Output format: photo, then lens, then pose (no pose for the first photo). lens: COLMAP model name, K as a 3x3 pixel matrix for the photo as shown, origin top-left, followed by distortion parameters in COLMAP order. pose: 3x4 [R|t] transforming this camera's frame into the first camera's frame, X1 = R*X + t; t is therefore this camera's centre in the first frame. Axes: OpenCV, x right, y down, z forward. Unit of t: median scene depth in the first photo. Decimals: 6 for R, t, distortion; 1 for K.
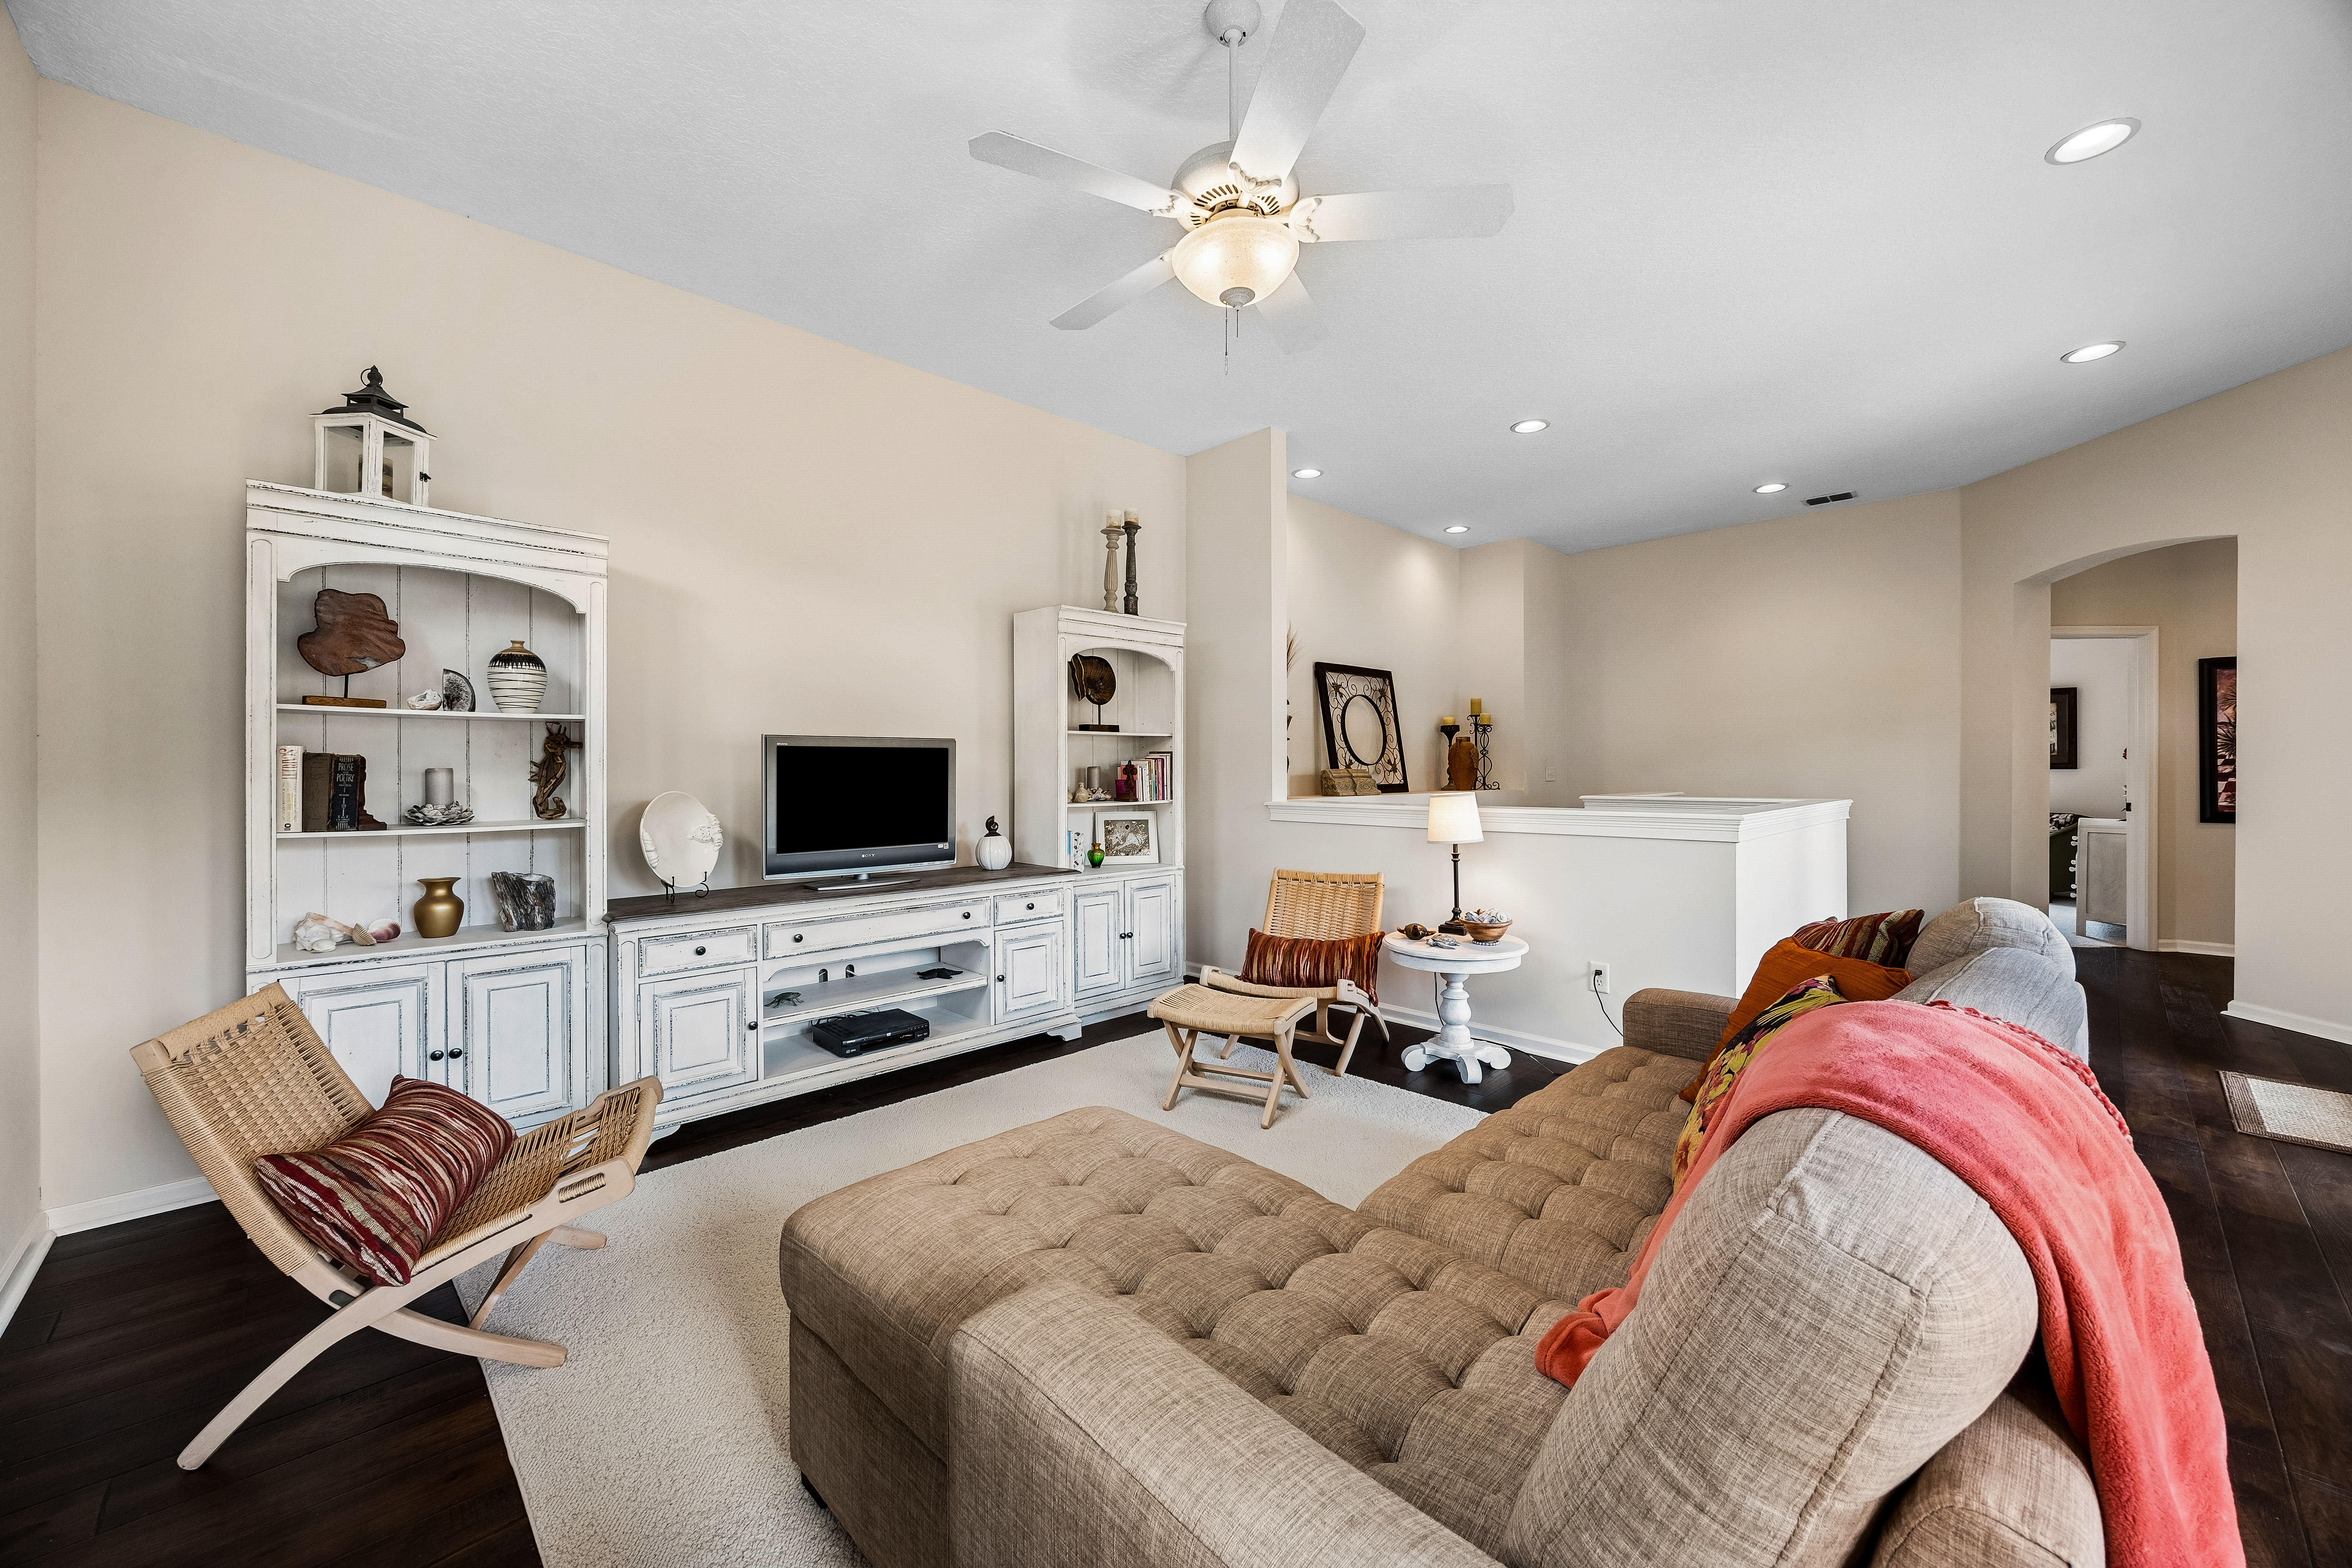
lens RADIAL K [[888.1, 0, 1185.4], [0, 888.1, 773.4], [0, 0, 1]] dist [-0.000075, -0.000040]
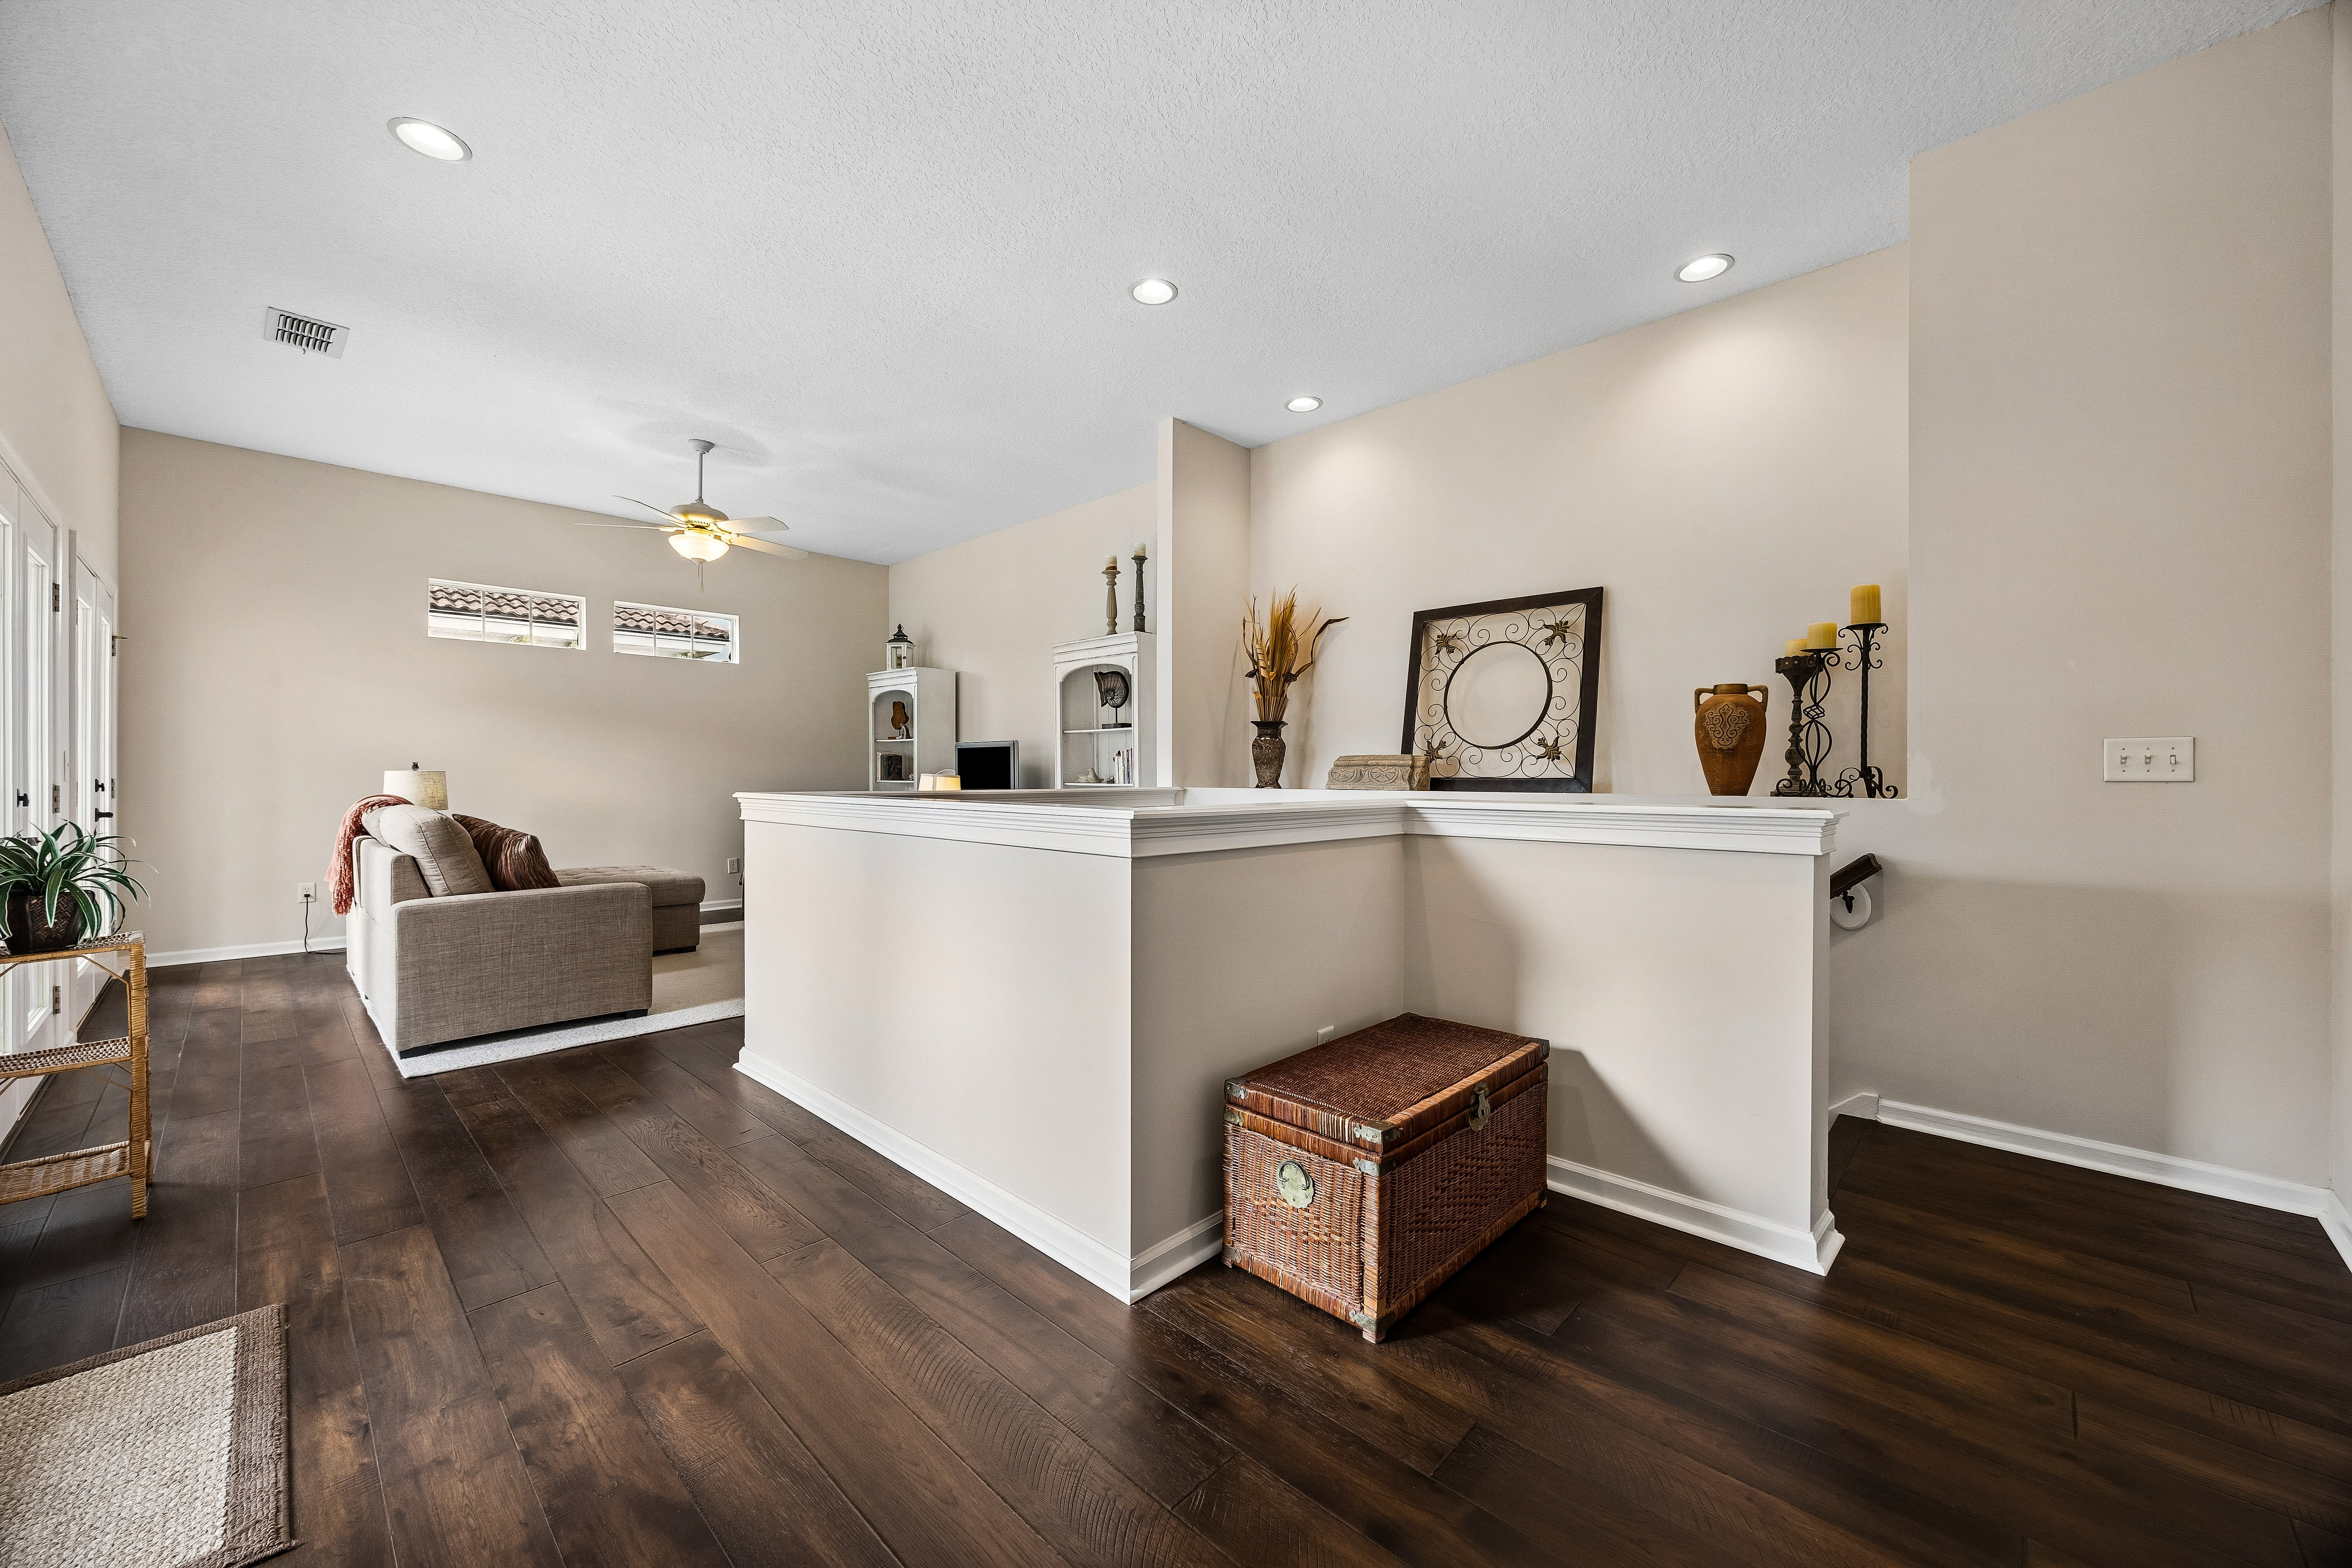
lens RADIAL K [[888.1, 0, 1186.1], [0, 888.1, 778.4], [0, 0, 1]] dist [-0.000075, -0.000040]
pose [[0.040267, 0.012192, -0.999115, 1.202572], [-0.006390, 0.999908, 0.011944, 0.008997], [0.999169, 0.005903, 0.040341, 1.051206]]
